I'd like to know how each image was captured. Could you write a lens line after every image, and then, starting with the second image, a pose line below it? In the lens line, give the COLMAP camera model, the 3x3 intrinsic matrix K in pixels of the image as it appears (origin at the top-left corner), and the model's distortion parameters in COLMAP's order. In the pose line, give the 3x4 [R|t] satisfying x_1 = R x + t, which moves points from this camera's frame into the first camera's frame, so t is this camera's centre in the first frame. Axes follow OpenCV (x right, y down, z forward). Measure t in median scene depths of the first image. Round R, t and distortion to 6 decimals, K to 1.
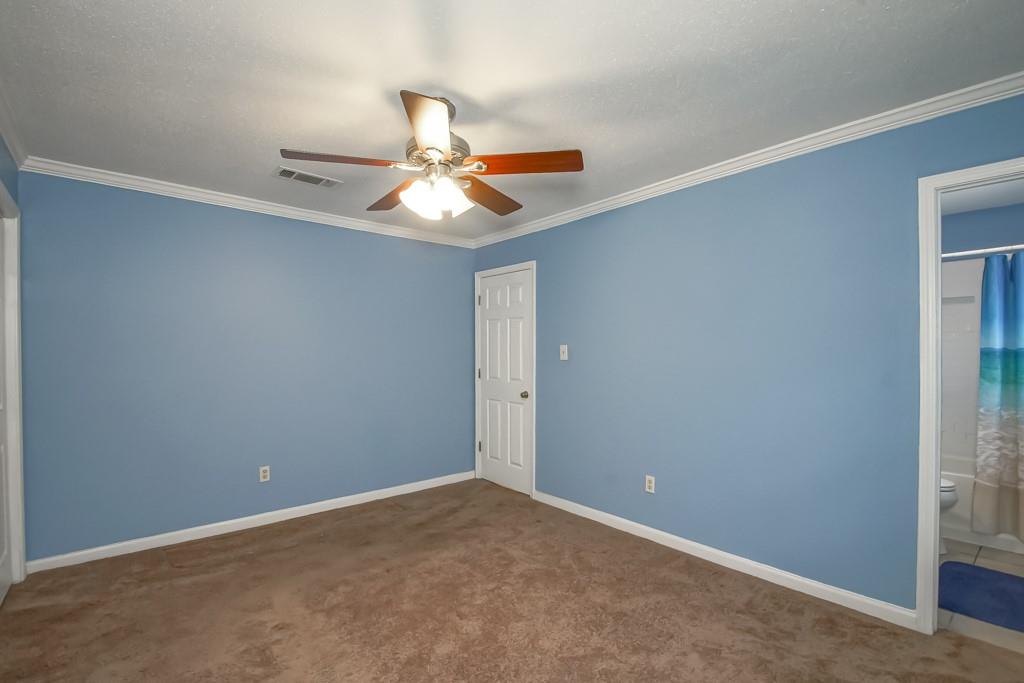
lens RADIAL K [[448.5, 0, 512.0], [0, 448.5, 341.5], [0, 0, 1]] dist [-0.025223, -0.000051]
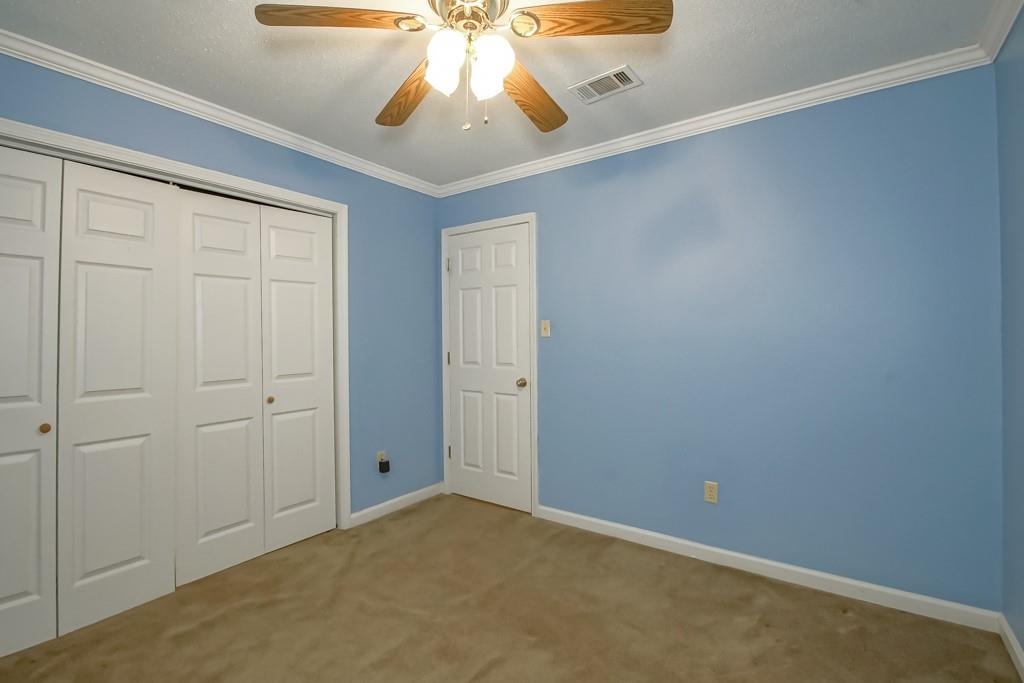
lens RADIAL K [[472.2, 0, 511.9], [0, 472.2, 316.2], [0, 0, 1]] dist [0.000004, -0.000331]
pose [[0.973923, -0.012653, 0.226524, -0.158392], [0.013857, 0.999897, -0.003726, 0.003574], [-0.226454, 0.006768, 0.973998, 0.184246]]
